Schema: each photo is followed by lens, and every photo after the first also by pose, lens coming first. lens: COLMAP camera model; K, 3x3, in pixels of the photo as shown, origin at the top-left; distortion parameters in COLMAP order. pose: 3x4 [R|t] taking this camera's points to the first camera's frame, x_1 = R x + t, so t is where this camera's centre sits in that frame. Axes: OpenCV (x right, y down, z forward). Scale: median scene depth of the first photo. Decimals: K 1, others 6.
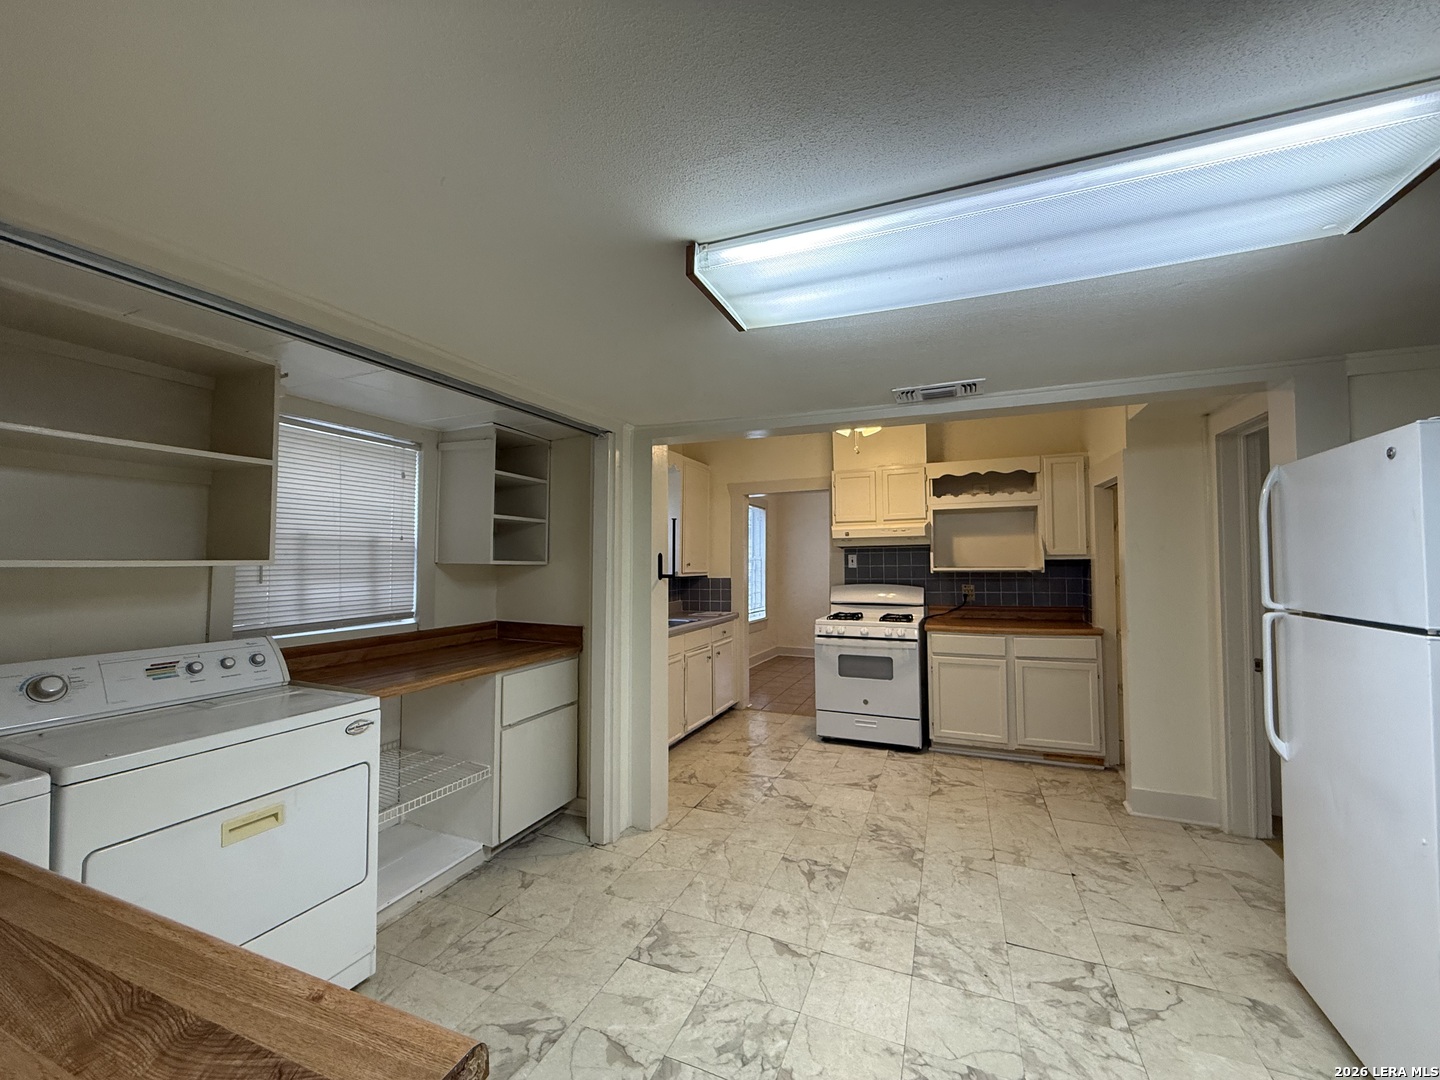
lens RADIAL K [[573.4, 0, 712.9], [0, 573.4, 539.6], [0, 0, 1]] dist [-0.002250, 0.000920]
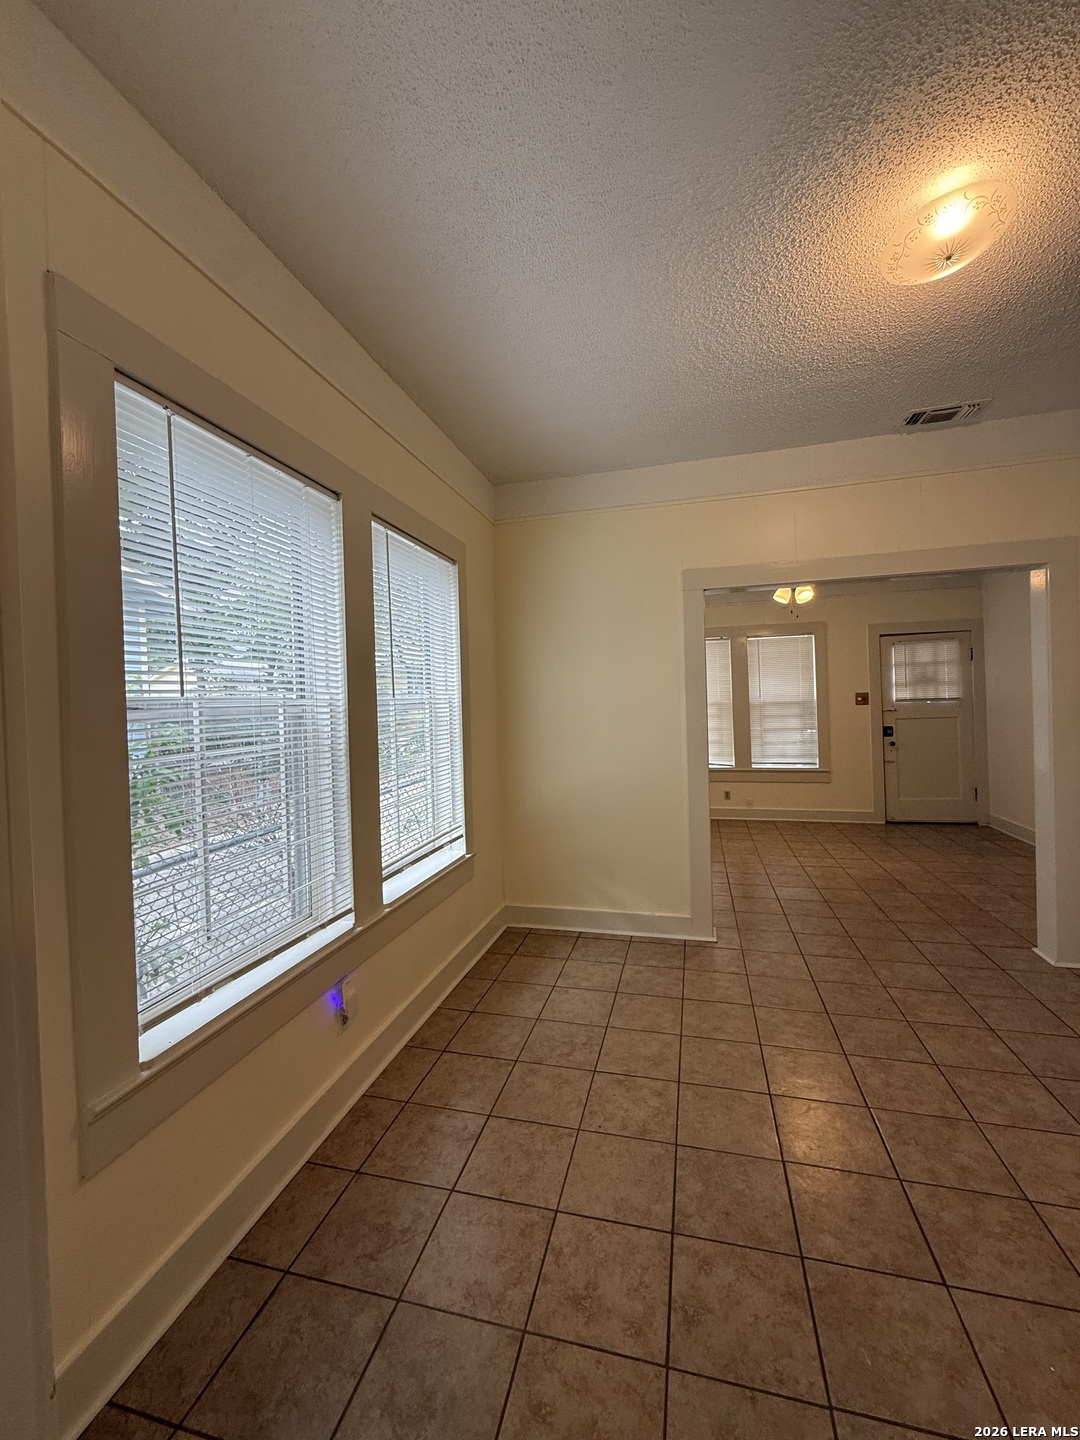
lens RADIAL K [[573.4, 0, 544.8], [0, 573.4, 712.2], [0, 0, 1]] dist [-0.002250, 0.000920]
pose [[0.988111, -0.034955, 0.149718, 0.256658], [0.027003, 0.998131, 0.054820, 0.068787], [-0.151355, -0.050126, 0.987208, 1.797785]]
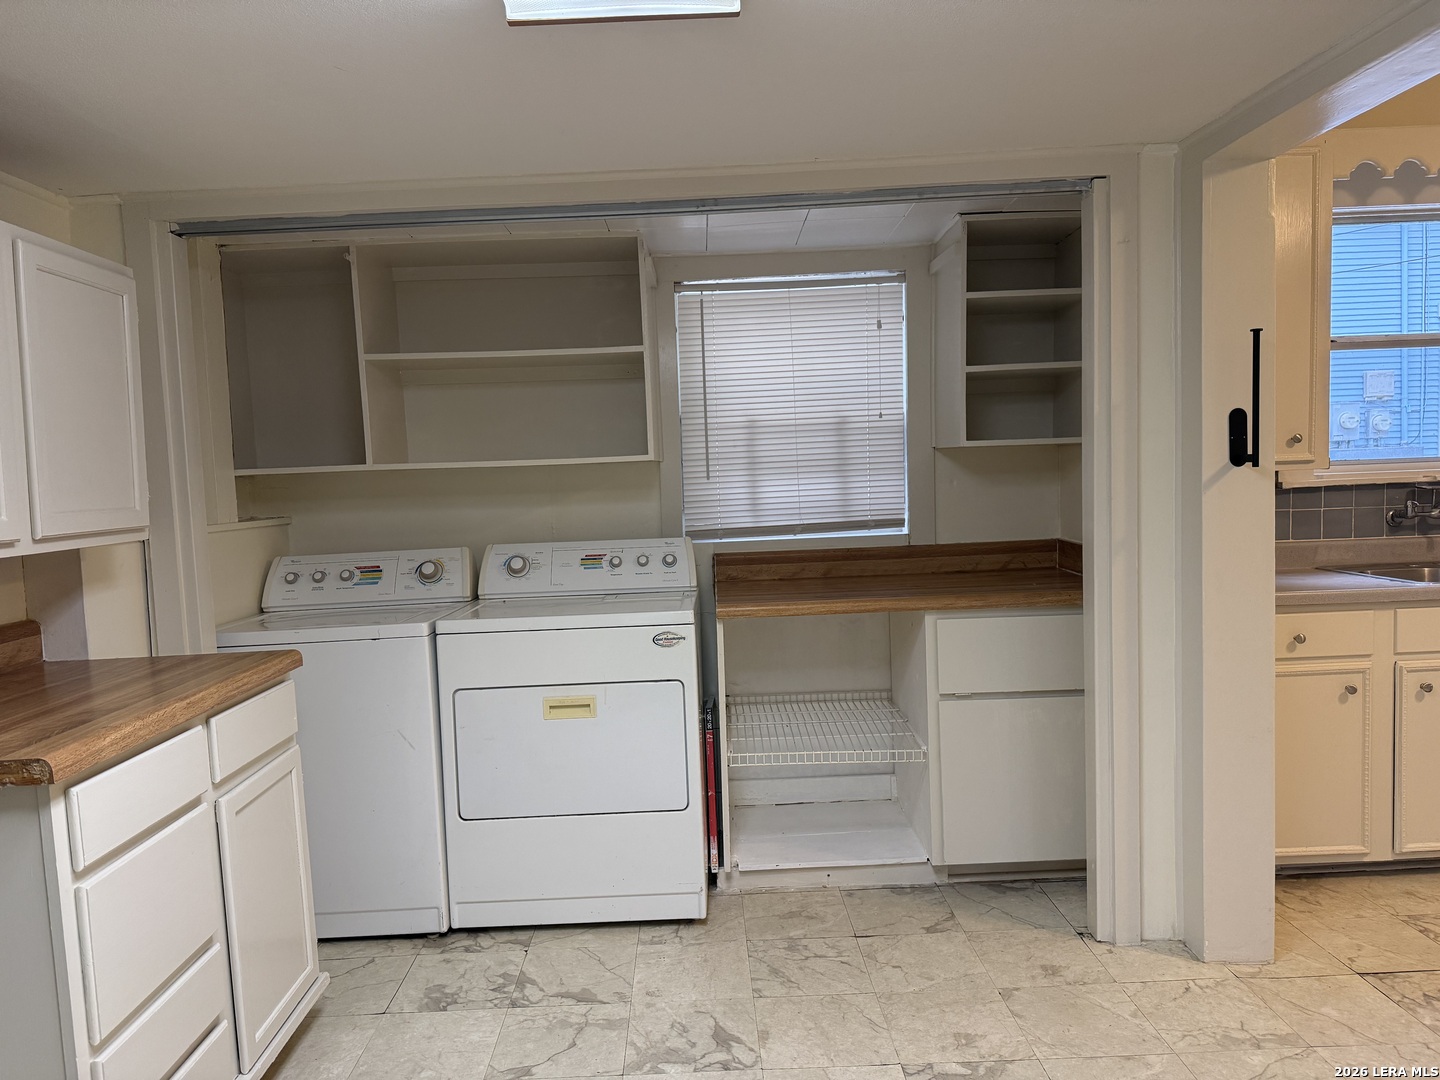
lens RADIAL K [[1010.5, 0, 714.1], [0, 1010.5, 546.7], [0, 0, 1]] dist [0.061245, -0.071425]
pose [[0.406366, 0.054697, -0.912072, 0.546124], [0.075491, 0.992784, 0.093171, 0.028050], [0.910587, -0.106715, 0.399304, 0.298875]]
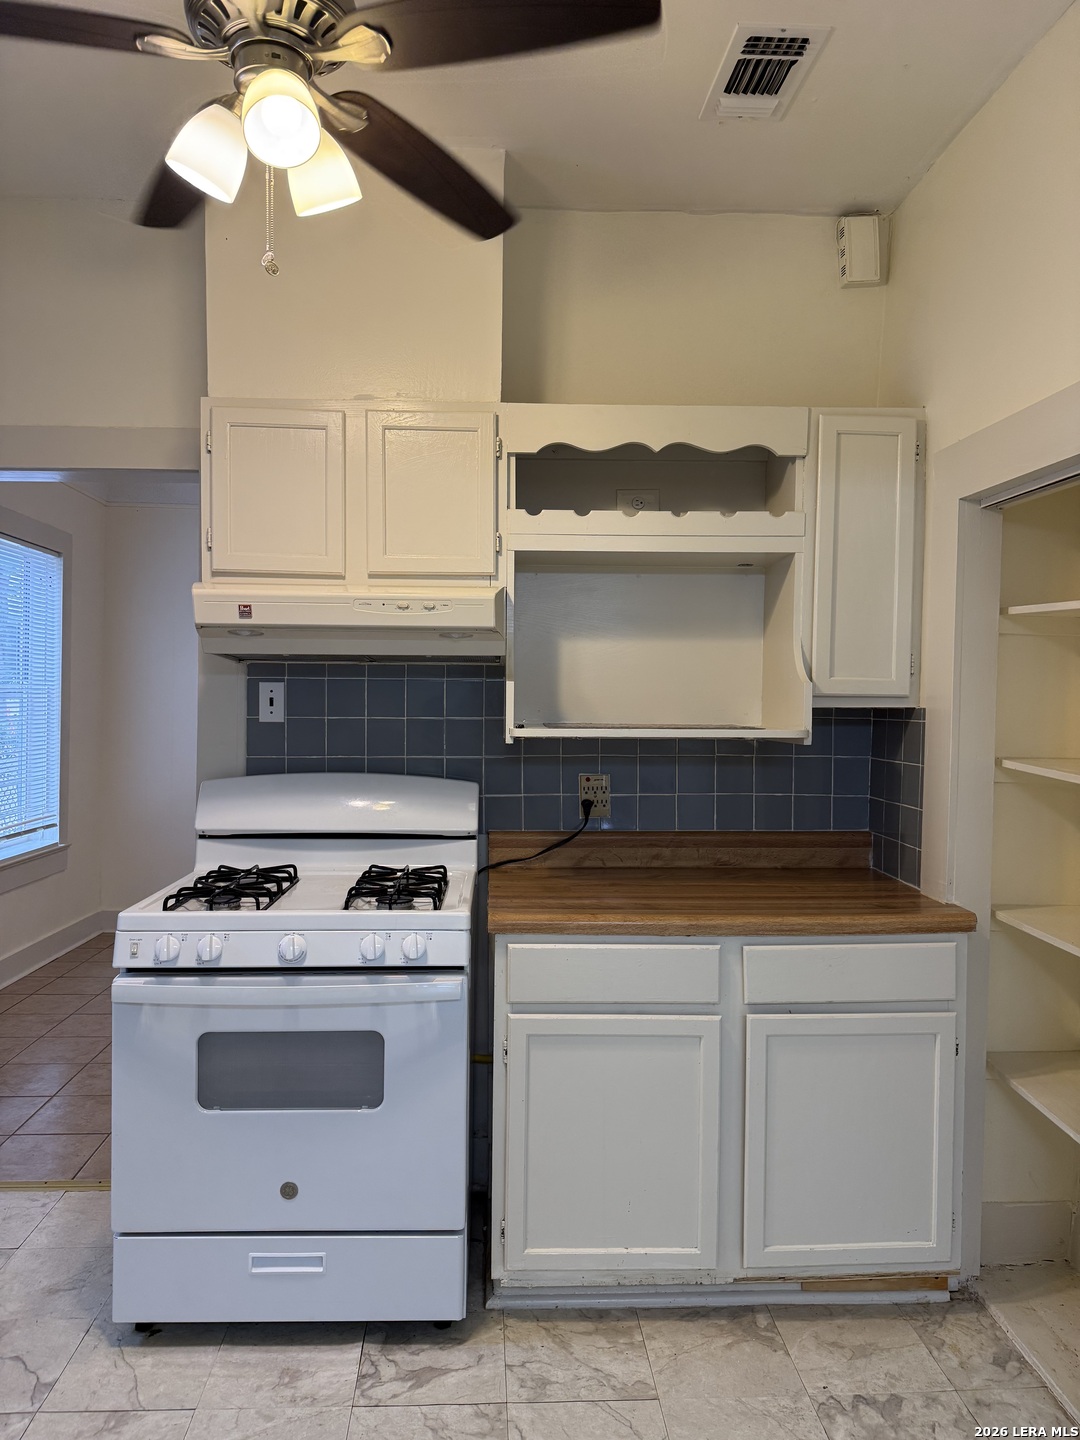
lens RADIAL K [[1010.5, 0, 530.6], [0, 1010.5, 720.2], [0, 0, 1]] dist [0.061245, -0.071425]
pose [[0.902129, 0.006206, 0.431422, 0.231595], [-0.033316, 0.997913, 0.055312, 0.020348], [-0.430178, -0.064272, 0.900453, 0.758108]]
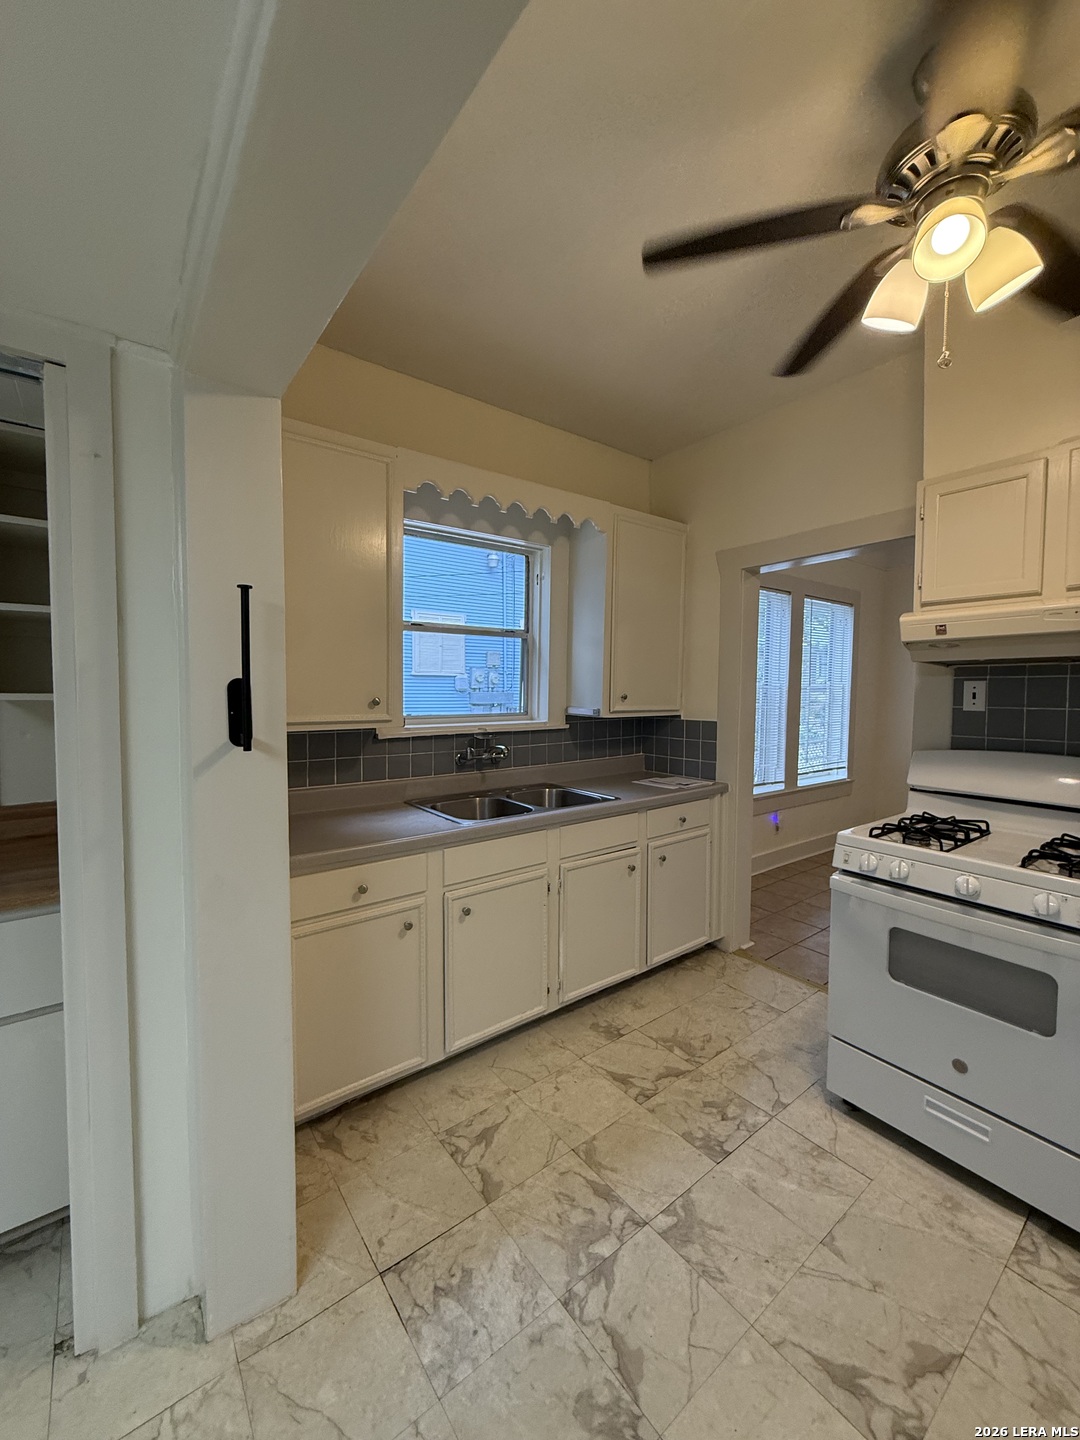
lens RADIAL K [[573.4, 0, 541.7], [0, 573.4, 714.4], [0, 0, 1]] dist [-0.002250, 0.000920]
pose [[0.869025, 0.031655, -0.493754, 0.312129], [0.012504, 0.996227, 0.085877, 0.018474], [0.494609, -0.080803, 0.865351, 0.835897]]
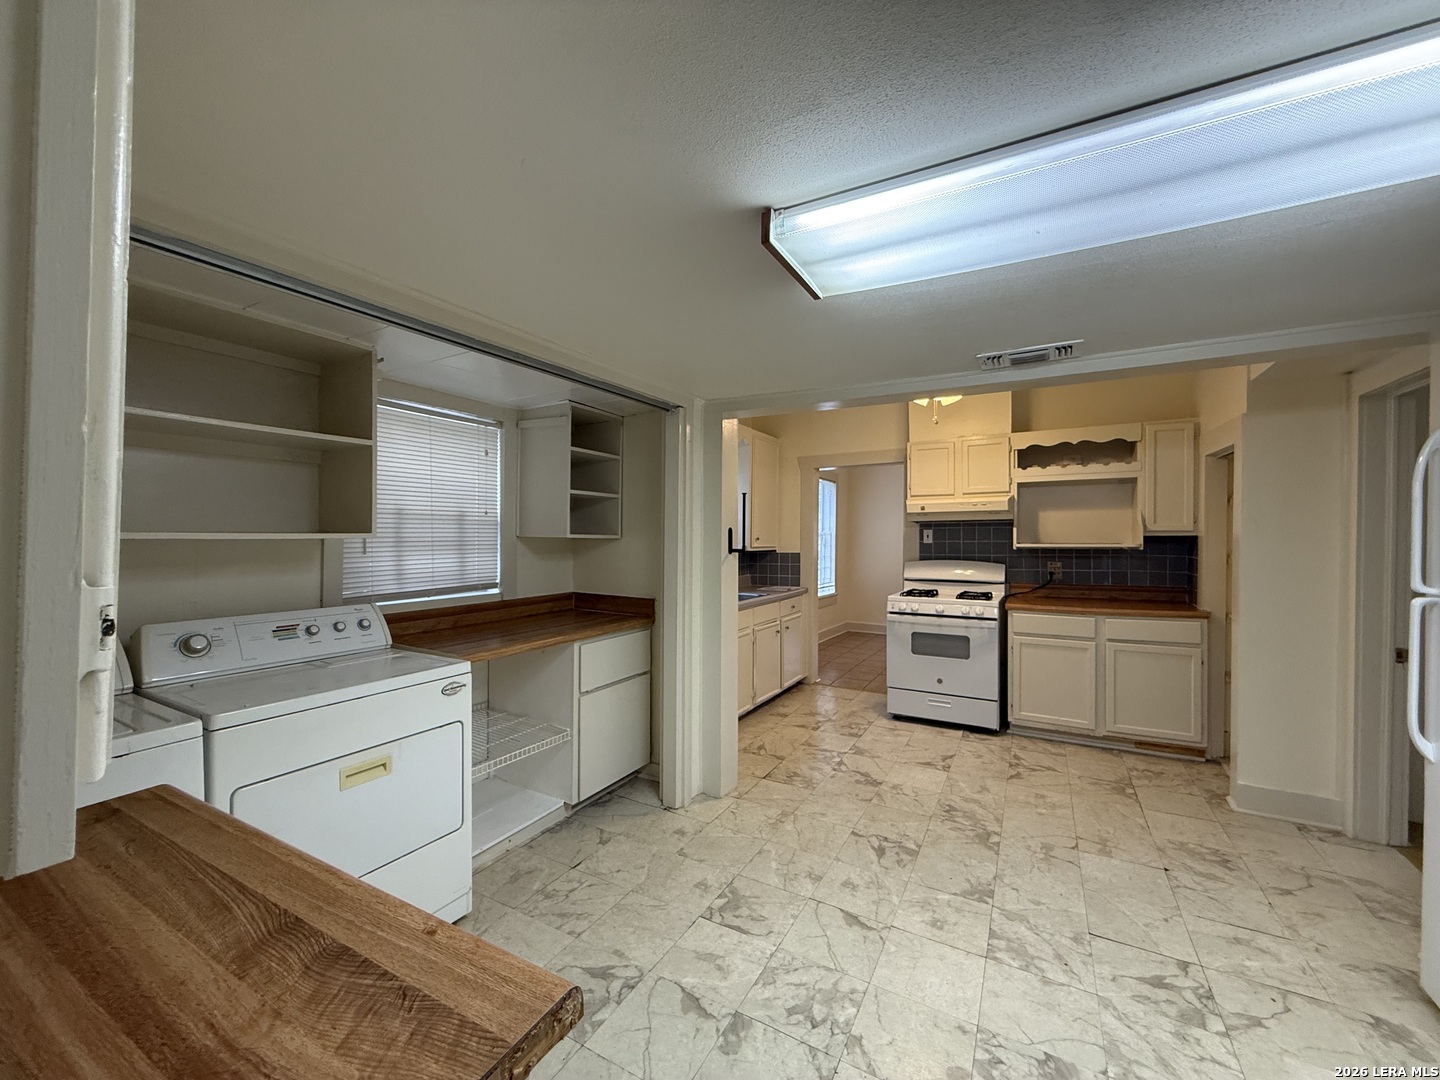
lens RADIAL K [[573.4, 0, 713.4], [0, 573.4, 539.6], [0, 0, 1]] dist [-0.002250, 0.000920]
pose [[0.993212, 0.005563, -0.116182, -0.005406], [-0.000296, 0.998973, 0.045303, -0.001106], [0.116315, -0.044961, 0.992194, 0.000345]]
